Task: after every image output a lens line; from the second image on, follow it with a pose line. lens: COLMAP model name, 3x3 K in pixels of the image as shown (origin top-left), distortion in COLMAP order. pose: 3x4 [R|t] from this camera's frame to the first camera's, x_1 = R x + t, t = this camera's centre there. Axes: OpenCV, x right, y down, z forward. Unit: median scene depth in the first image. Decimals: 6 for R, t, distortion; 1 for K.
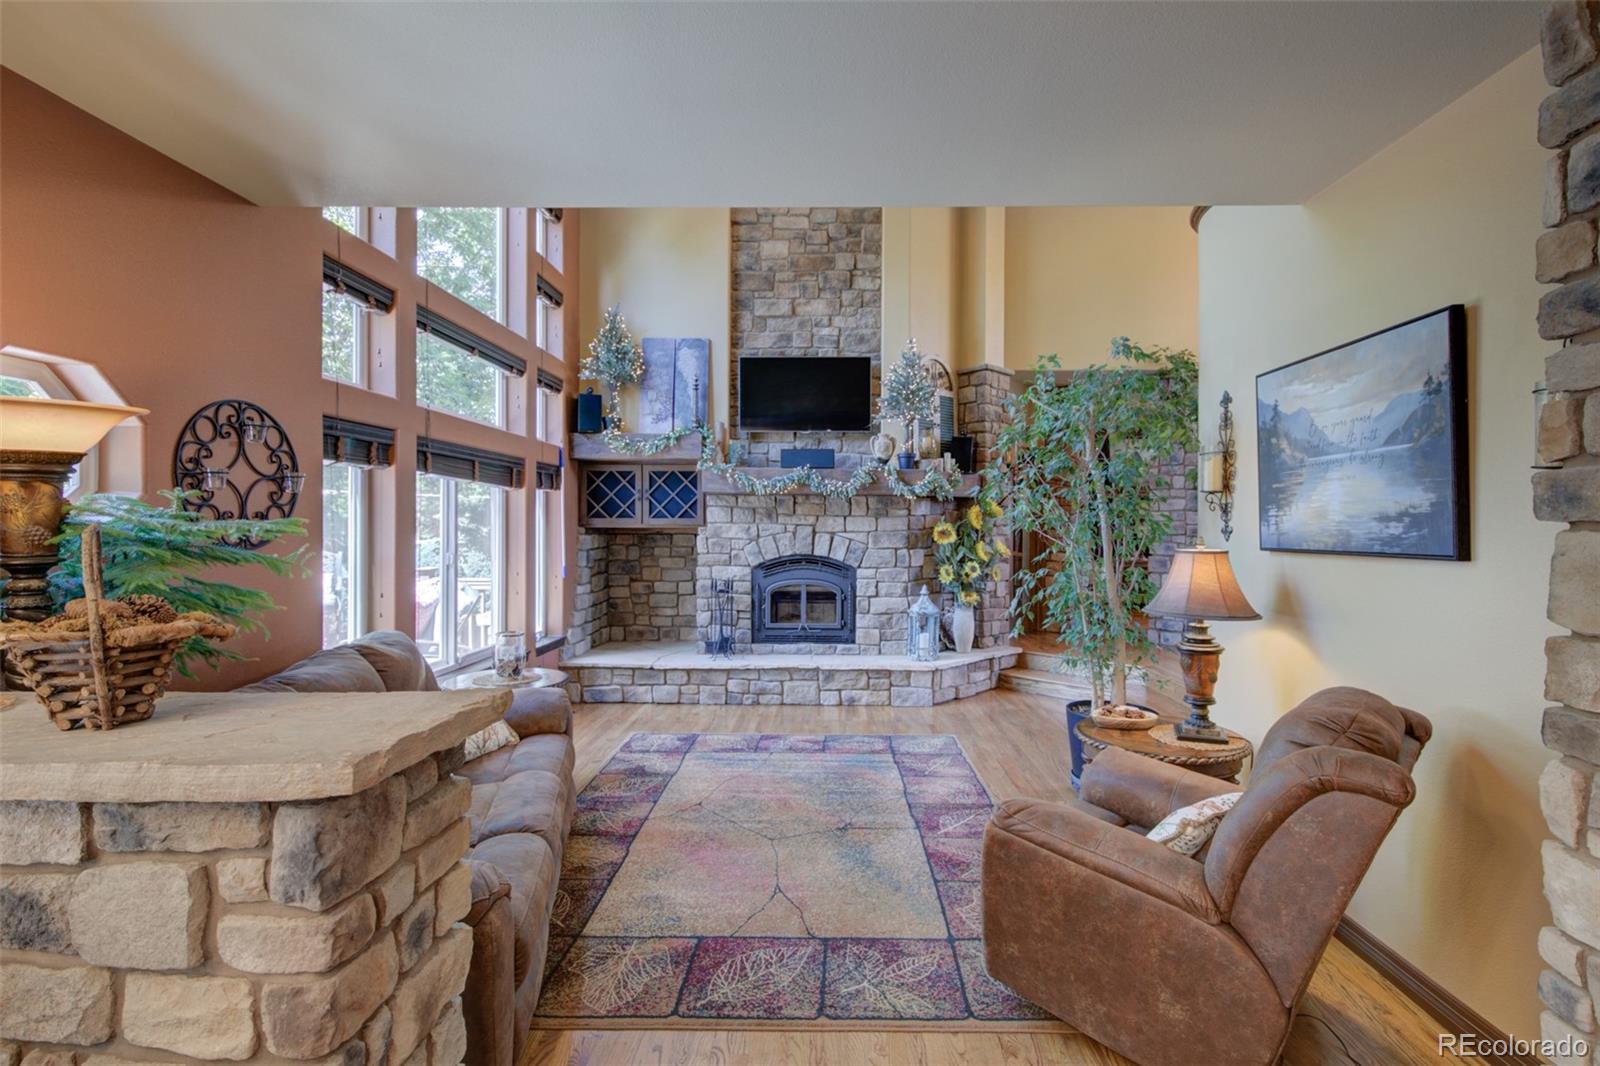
lens RADIAL K [[731.8, 0, 813.5], [0, 731.8, 527.0], [0, 0, 1]] dist [-0.000074, 0.000943]
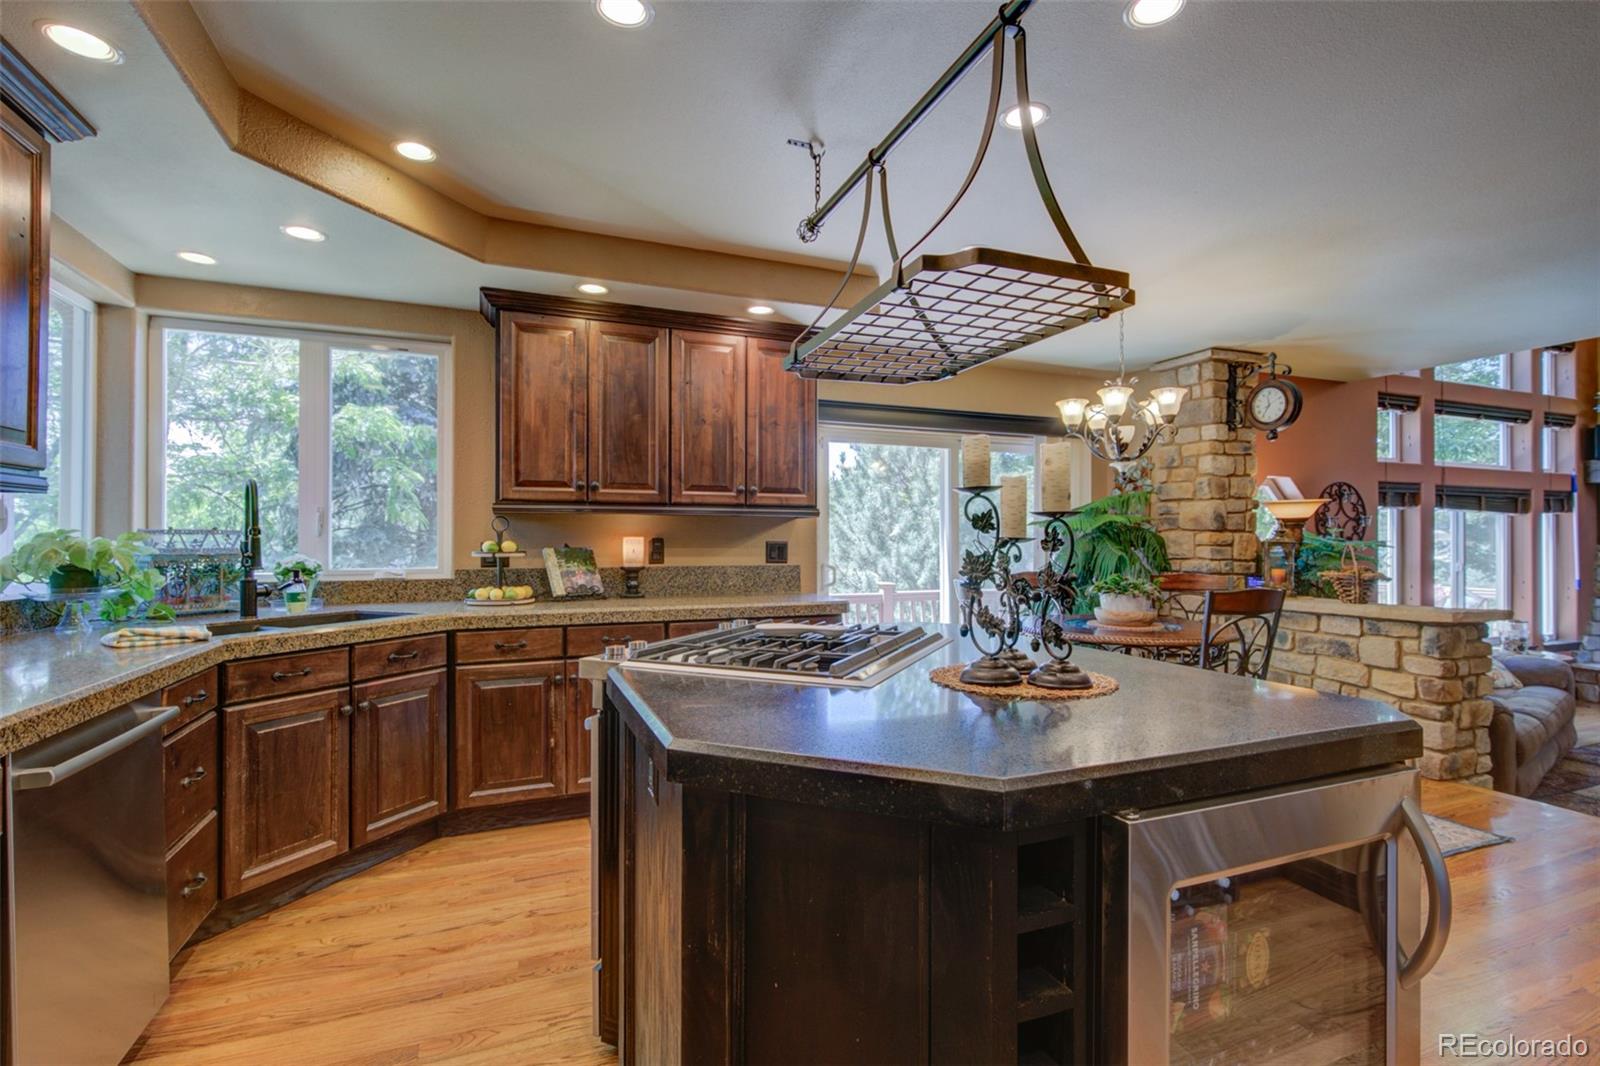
lens RADIAL K [[731.8, 0, 794.6], [0, 731.8, 539.7], [0, 0, 1]] dist [-0.000074, 0.000943]
pose [[0.386518, -0.005969, -0.922263, 0.430346], [-0.000759, 0.999977, -0.006790, 0.001653], [0.922282, 0.003325, 0.386504, -1.011944]]
